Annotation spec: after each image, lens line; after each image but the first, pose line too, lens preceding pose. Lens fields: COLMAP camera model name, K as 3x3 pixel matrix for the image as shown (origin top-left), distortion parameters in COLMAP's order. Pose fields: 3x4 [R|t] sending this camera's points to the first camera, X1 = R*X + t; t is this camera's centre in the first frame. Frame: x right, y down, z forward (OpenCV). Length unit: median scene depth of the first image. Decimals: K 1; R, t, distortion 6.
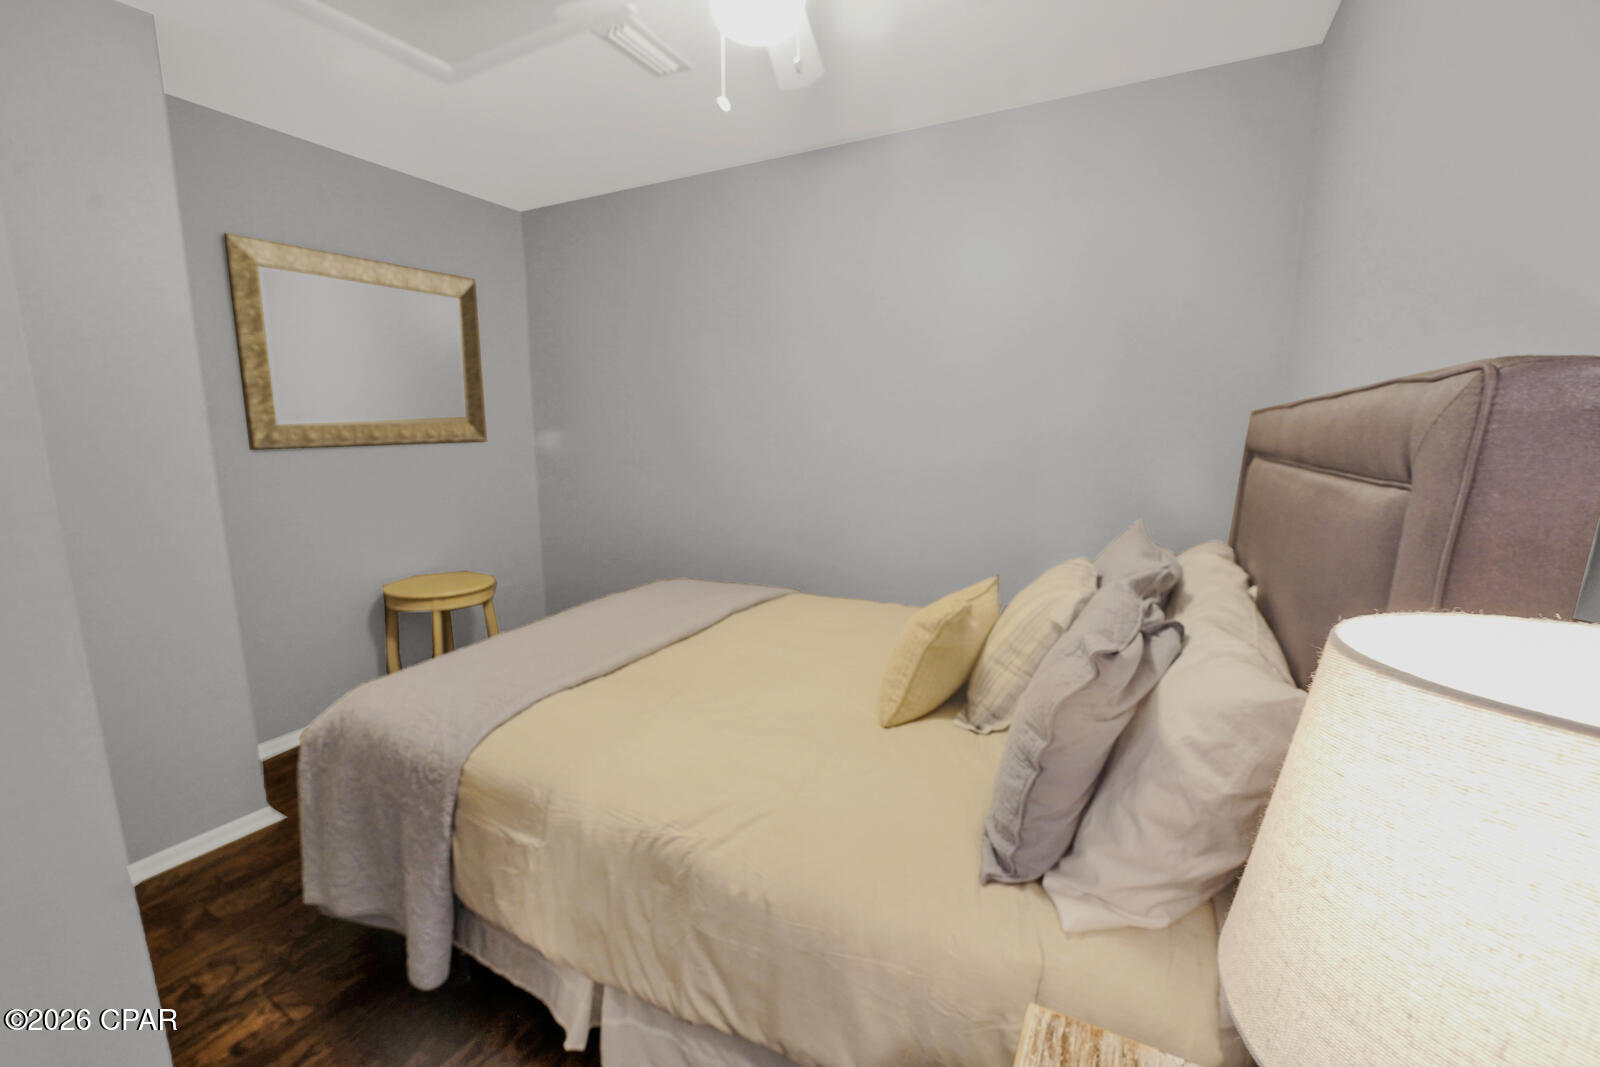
lens RADIAL K [[677.7, 0, 789.7], [0, 677.7, 568.8], [0, 0, 1]] dist [-0.024766, 0.000036]
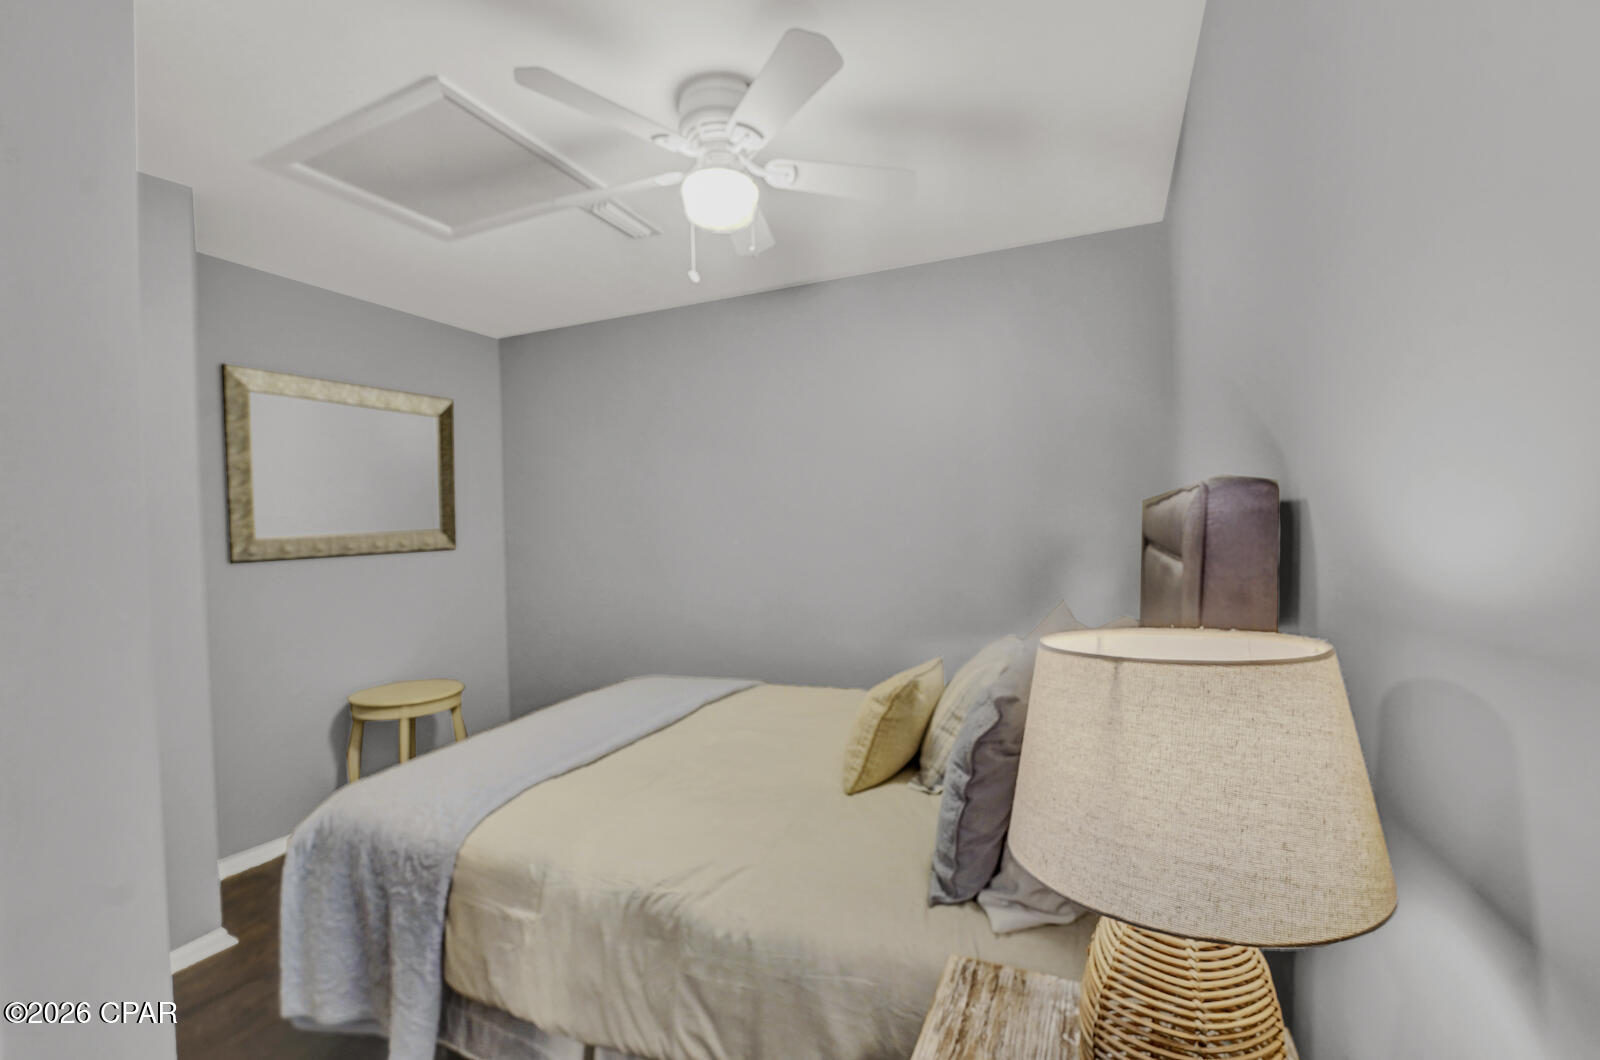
lens RADIAL K [[664.5, 0, 790.2], [0, 664.5, 531.3], [0, 0, 1]] dist [-0.027024, 0.000358]
pose [[0.998030, -0.027269, 0.056507, -0.004485], [0.037999, 0.979357, -0.198535, 0.021940], [-0.049927, 0.200291, 0.978463, -0.142814]]
